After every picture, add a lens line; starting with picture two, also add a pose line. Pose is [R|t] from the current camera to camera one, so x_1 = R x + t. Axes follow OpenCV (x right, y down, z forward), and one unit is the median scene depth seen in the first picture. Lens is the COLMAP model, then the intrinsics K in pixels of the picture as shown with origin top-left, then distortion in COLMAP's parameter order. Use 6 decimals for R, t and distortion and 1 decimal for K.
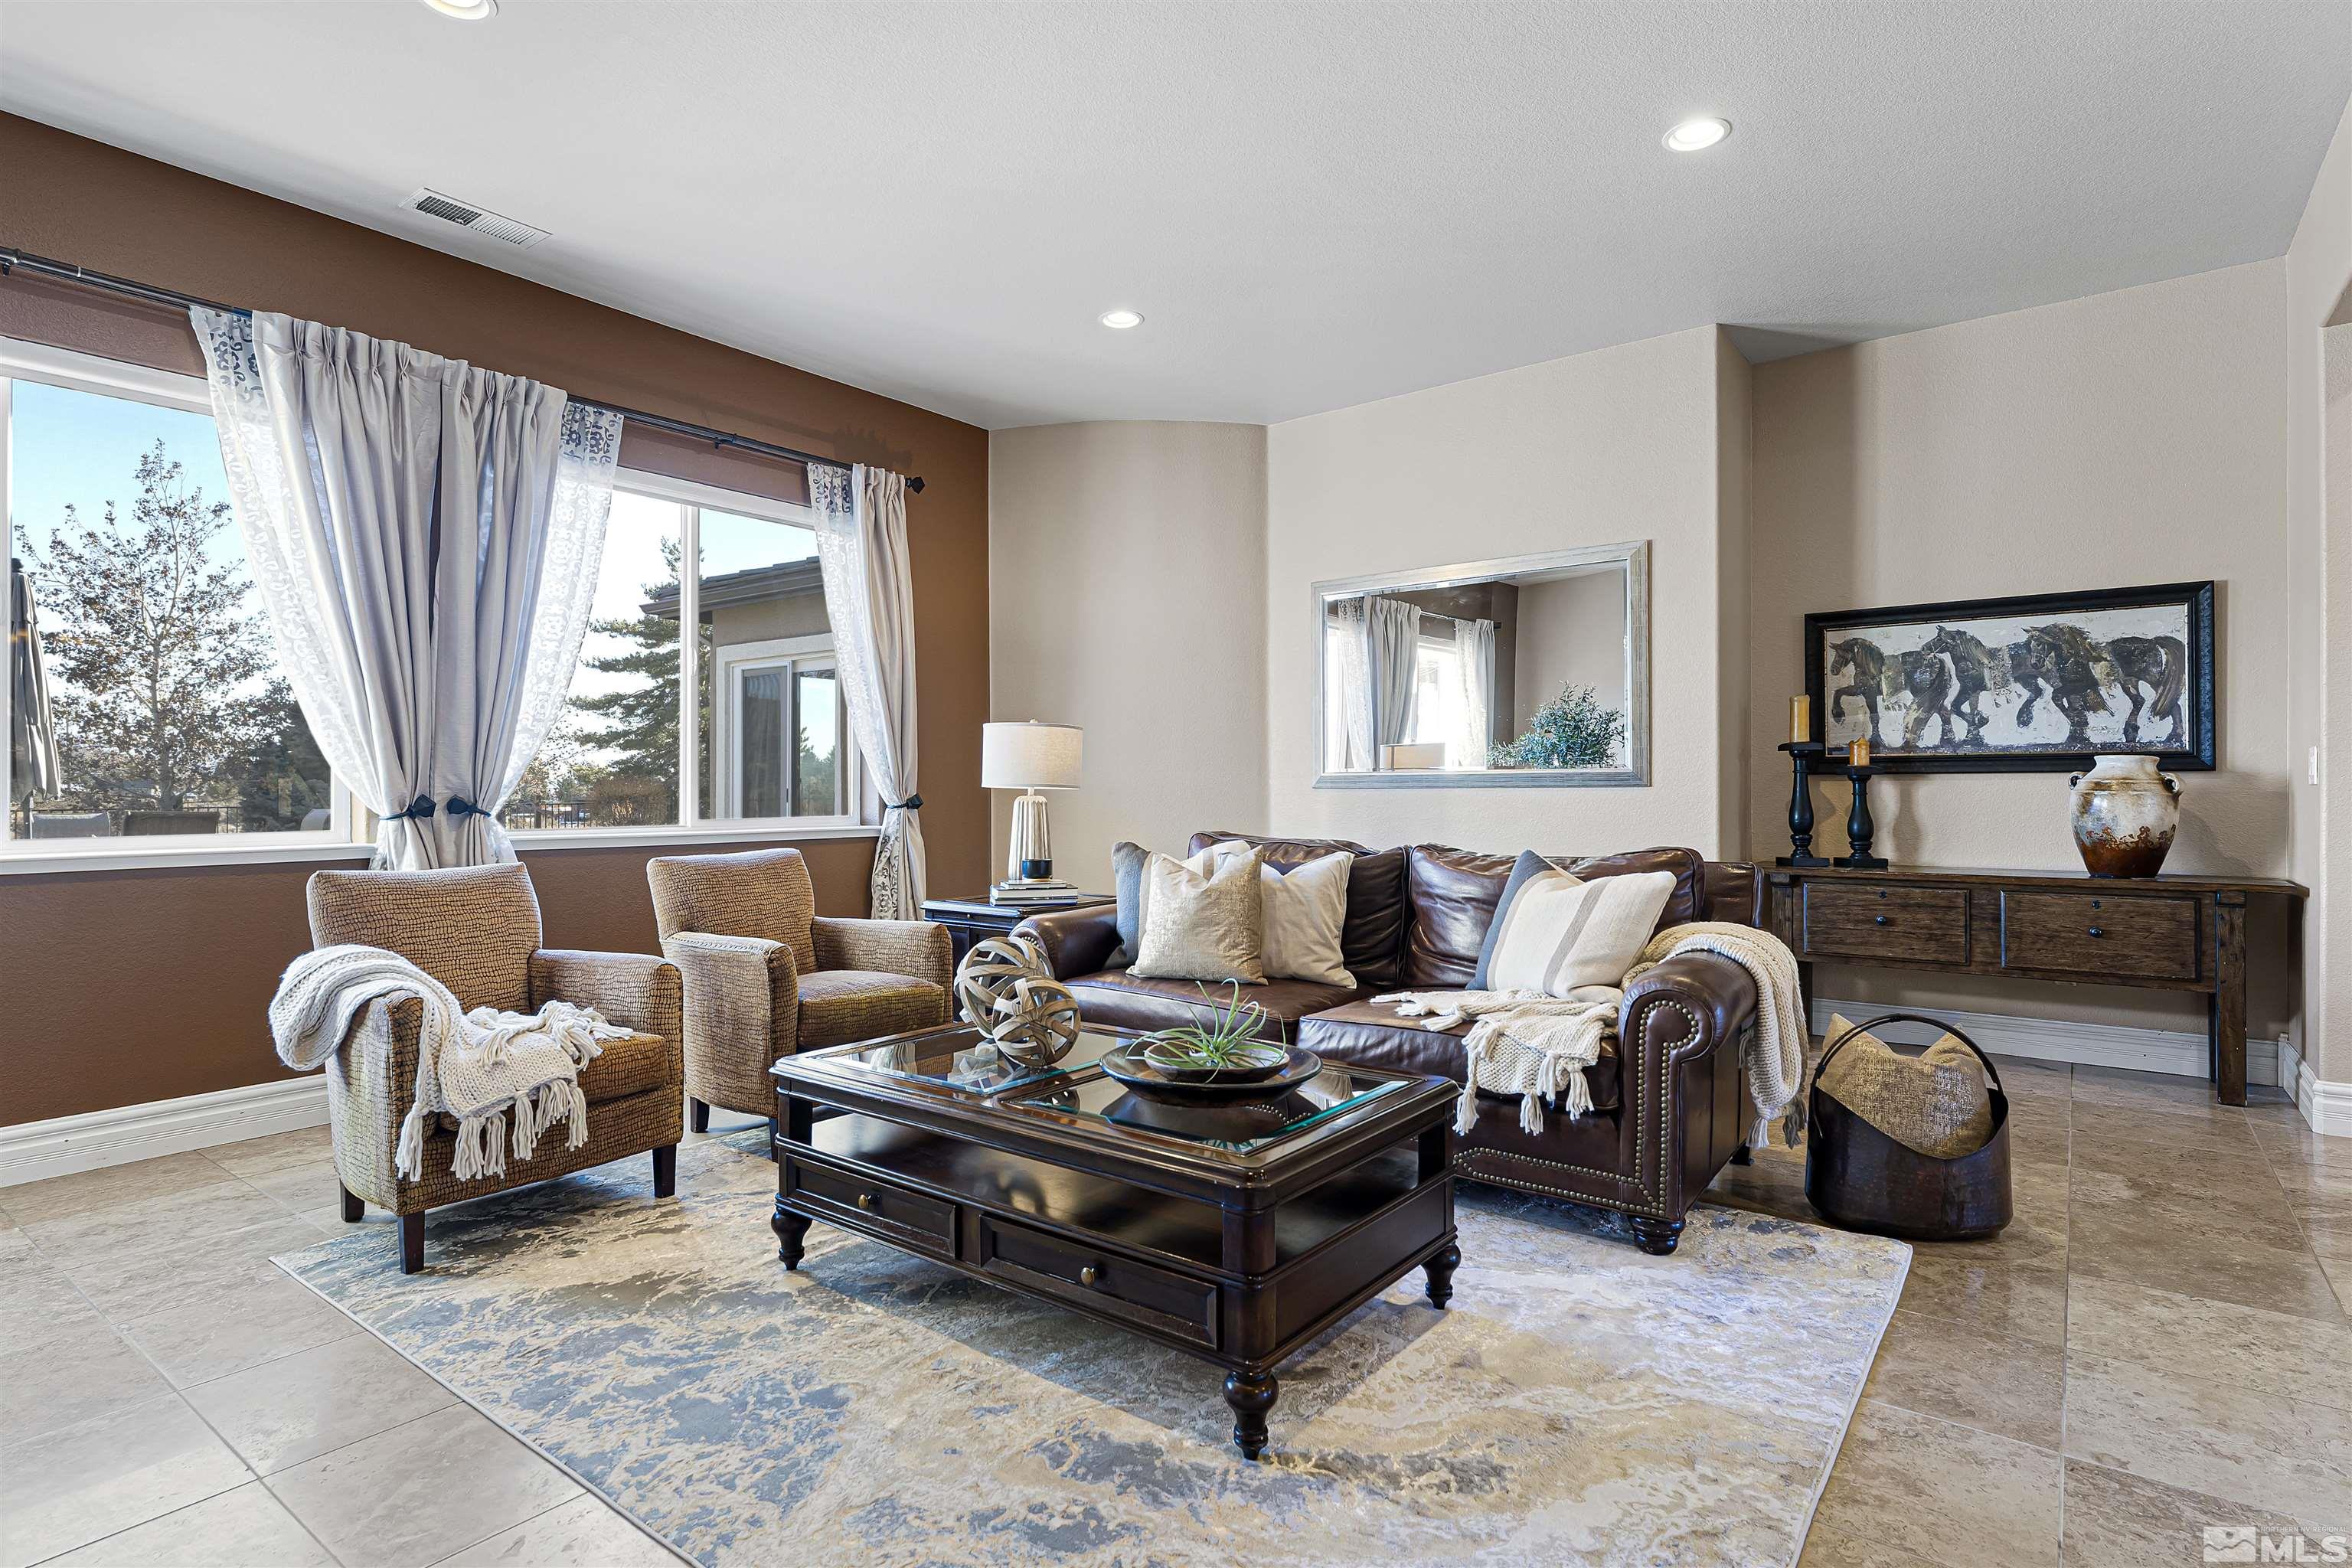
lens RADIAL K [[1189.8, 0, 1168.9], [0, 1189.8, 795.6], [0, 0, 1]] dist [0.000141, -0.000201]
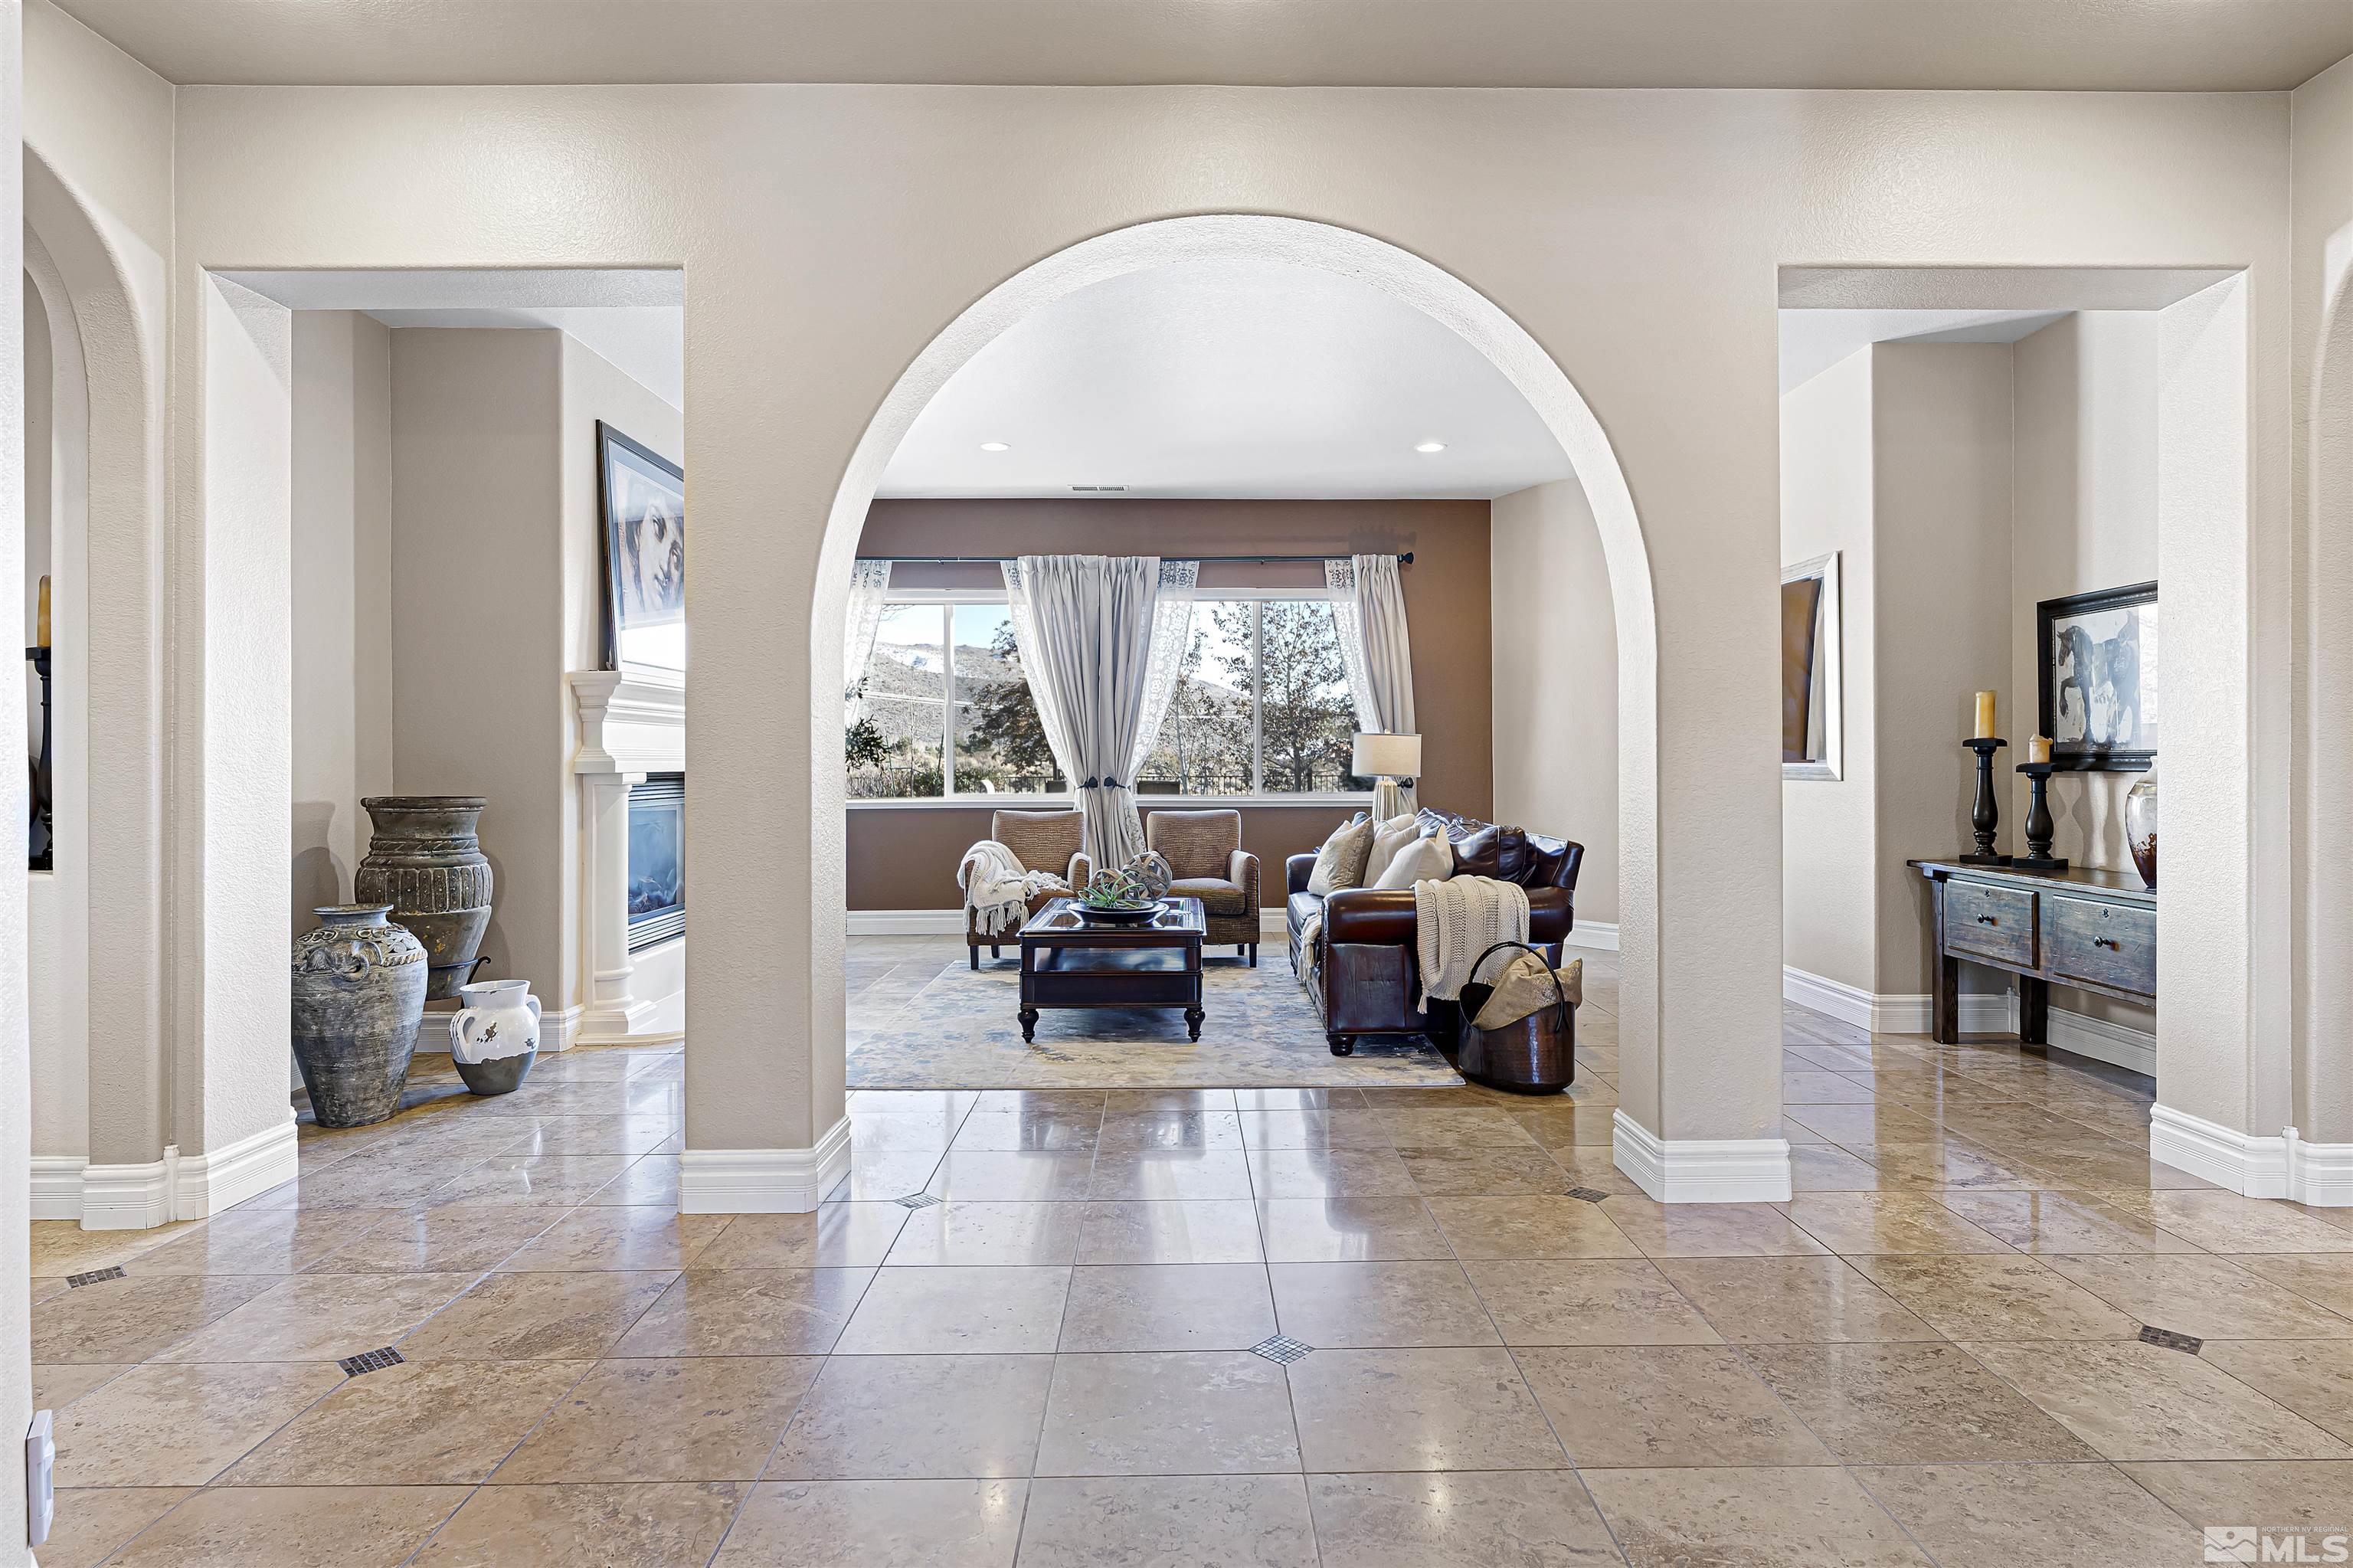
lens RADIAL K [[1282.1, 0, 1183.1], [0, 1282.1, 770.2], [0, 0, 1]] dist [0.000450, -0.000085]
pose [[0.626674, 0.008380, -0.779237, 0.942208], [-0.006162, 0.999964, 0.005797, -0.020581], [0.779257, 0.001169, 0.626703, -0.185364]]
